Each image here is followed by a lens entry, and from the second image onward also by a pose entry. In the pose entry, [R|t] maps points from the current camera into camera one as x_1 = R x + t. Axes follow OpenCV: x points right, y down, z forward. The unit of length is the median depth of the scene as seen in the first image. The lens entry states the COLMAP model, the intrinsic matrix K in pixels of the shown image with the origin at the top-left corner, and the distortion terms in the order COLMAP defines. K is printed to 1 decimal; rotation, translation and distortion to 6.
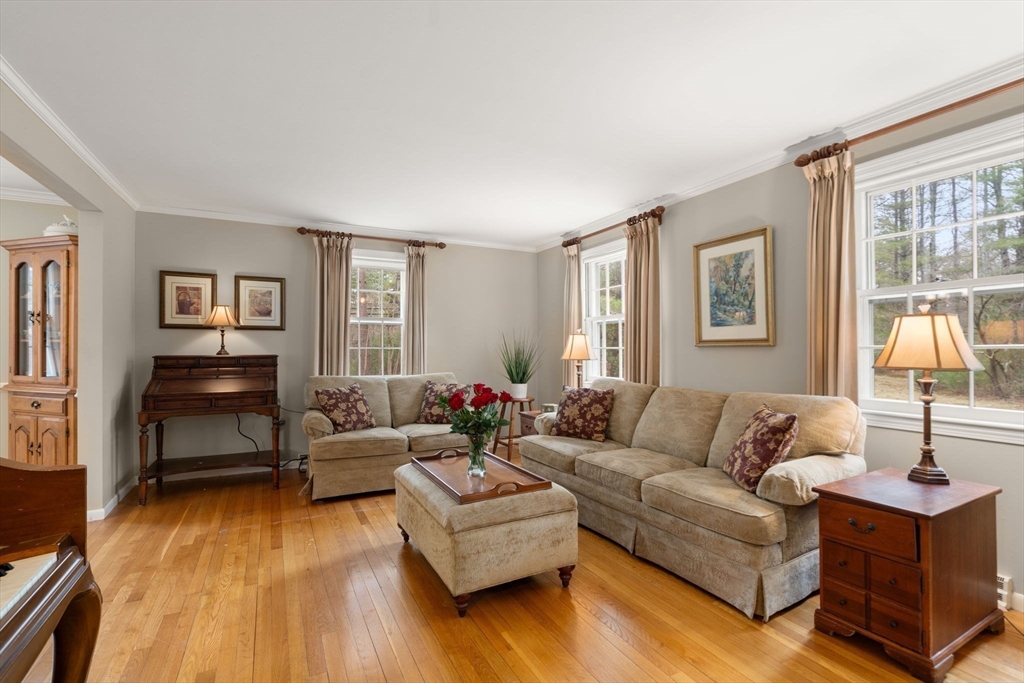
lens RADIAL K [[469.8, 0, 515.3], [0, 469.8, 345.5], [0, 0, 1]] dist [-0.001775, -0.000084]
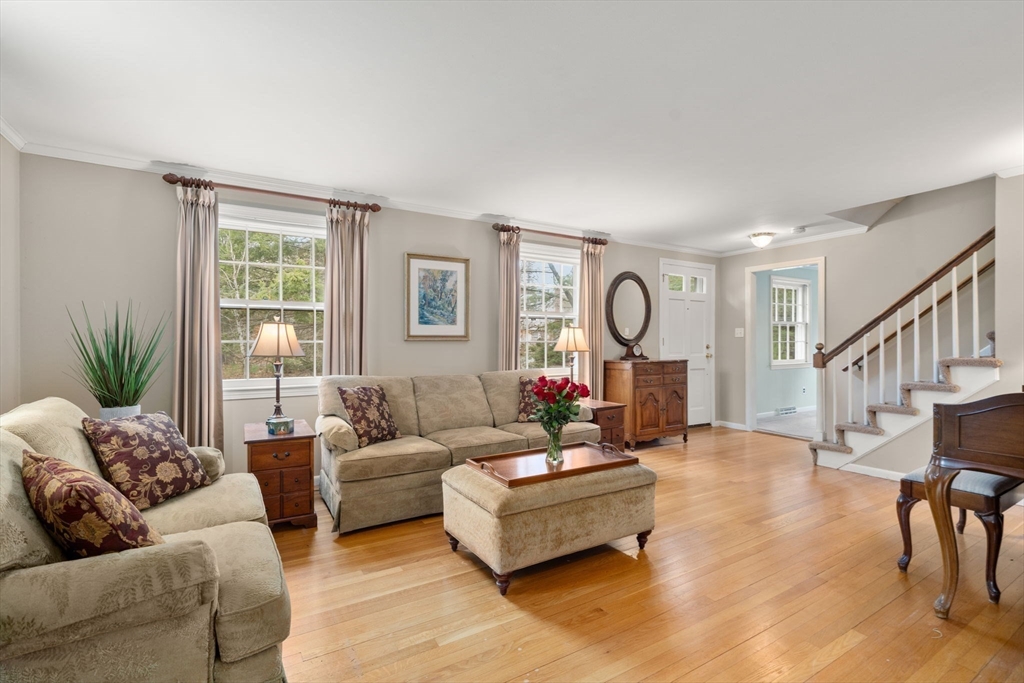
lens RADIAL K [[469.8, 0, 513.6], [0, 469.8, 341.4], [0, 0, 1]] dist [-0.001775, -0.000084]
pose [[-0.039976, -0.007482, 0.999173, -0.813008], [-0.014869, 0.999866, 0.006893, -0.007608], [-0.999090, -0.014581, -0.040082, 0.807977]]
